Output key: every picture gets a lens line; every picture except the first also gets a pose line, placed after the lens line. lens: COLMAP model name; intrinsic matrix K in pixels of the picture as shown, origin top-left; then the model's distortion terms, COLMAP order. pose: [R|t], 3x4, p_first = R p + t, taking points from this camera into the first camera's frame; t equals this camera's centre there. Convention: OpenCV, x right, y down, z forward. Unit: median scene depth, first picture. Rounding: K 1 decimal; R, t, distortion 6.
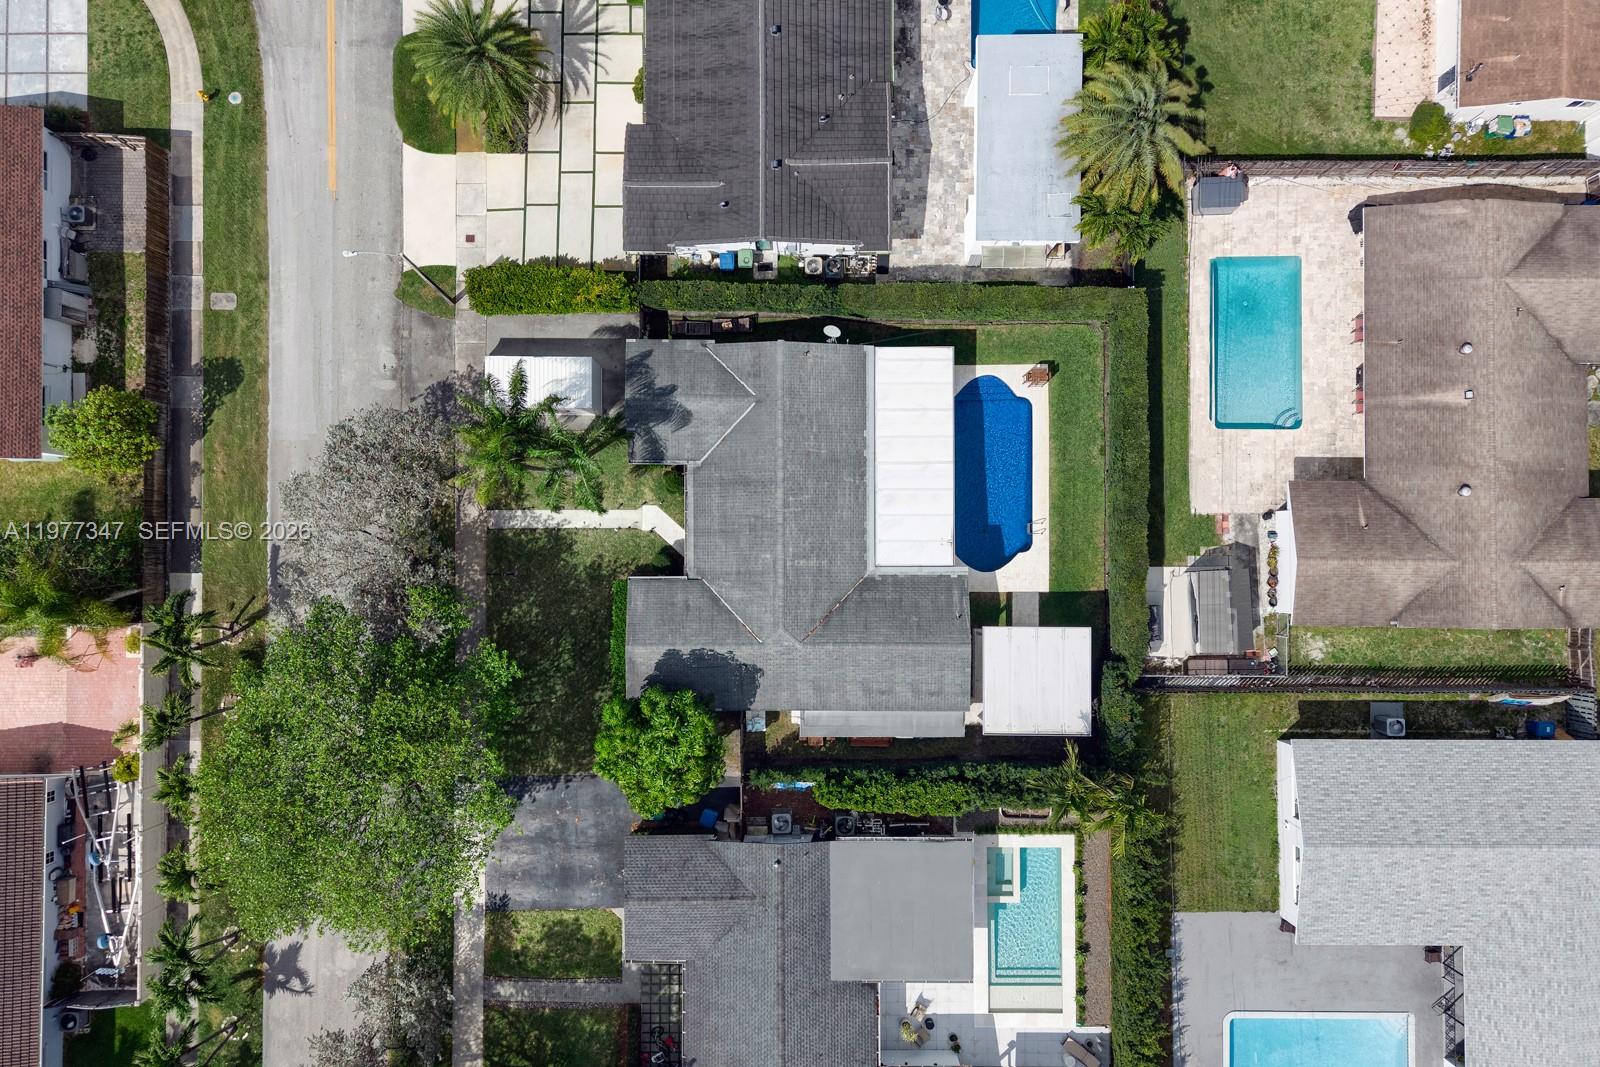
lens RADIAL K [[1043.4, 0, 804.8], [0, 1043.4, 540.0], [0, 0, 1]] dist [0.047940, -0.028692]
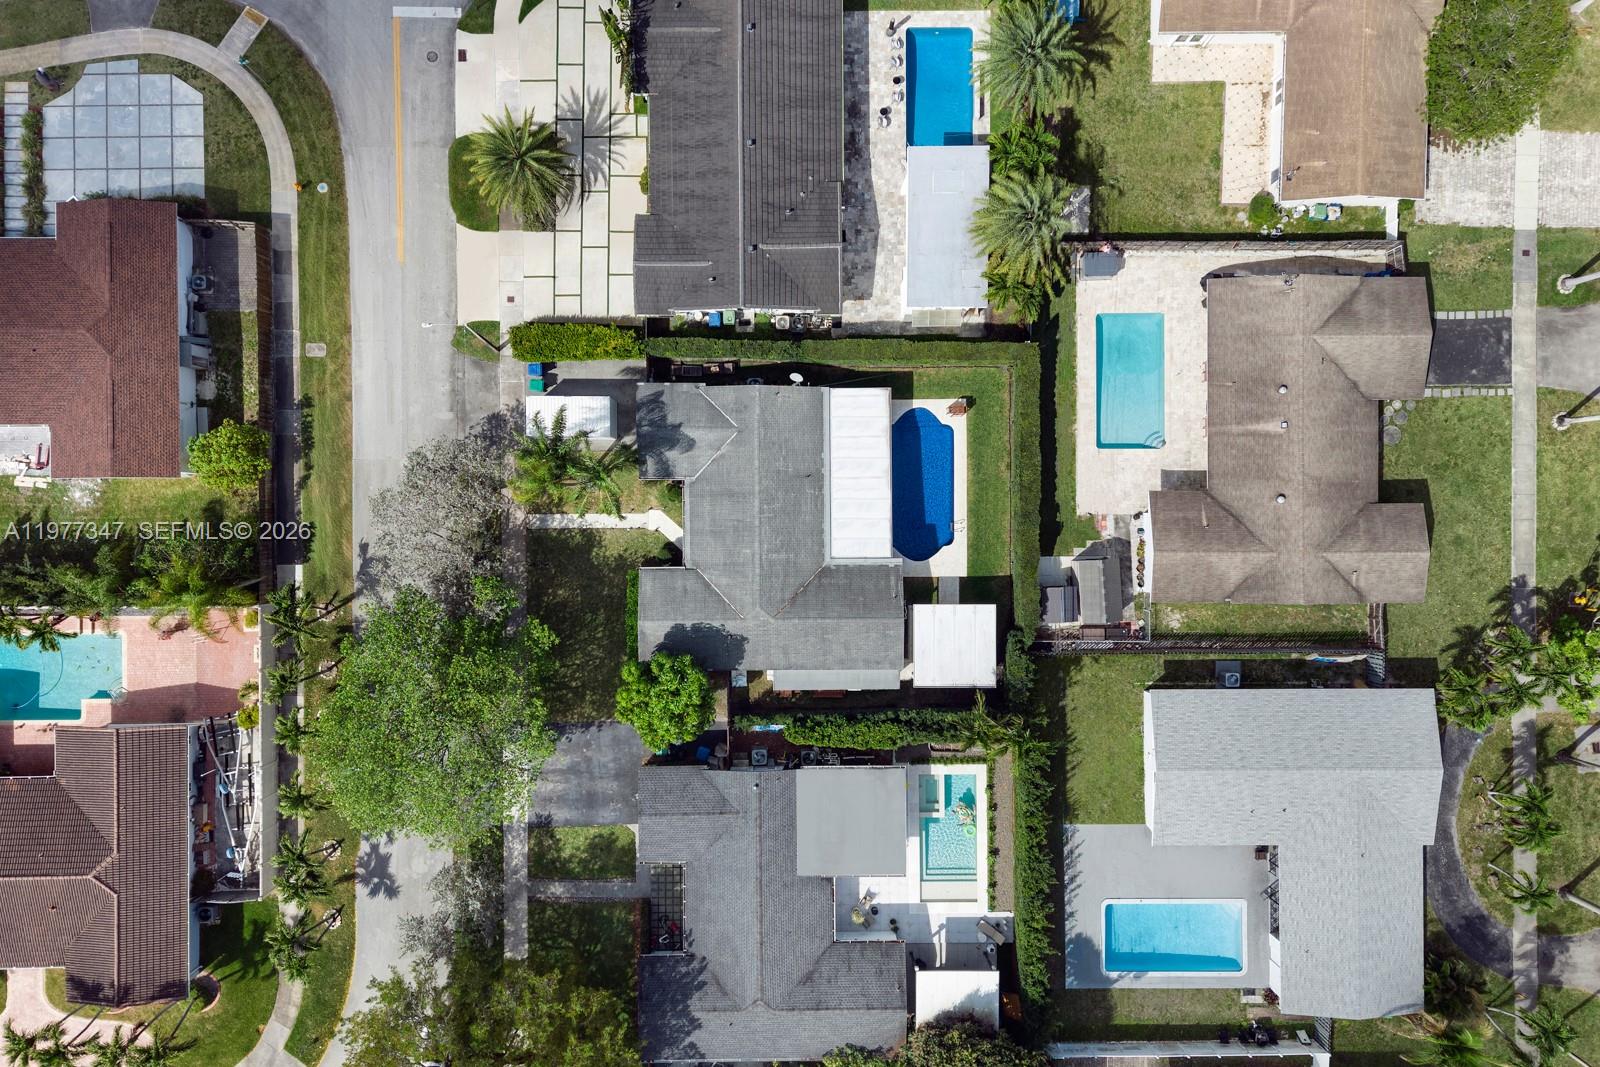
lens RADIAL K [[1043.4, 0, 799.0], [0, 1043.4, 530.4], [0, 0, 1]] dist [0.047940, -0.028692]
pose [[0.999955, -0.004477, 0.008315, 0.016926], [0.004302, 0.999771, 0.020947, -0.035342], [-0.008407, -0.020910, 0.999746, -0.280100]]
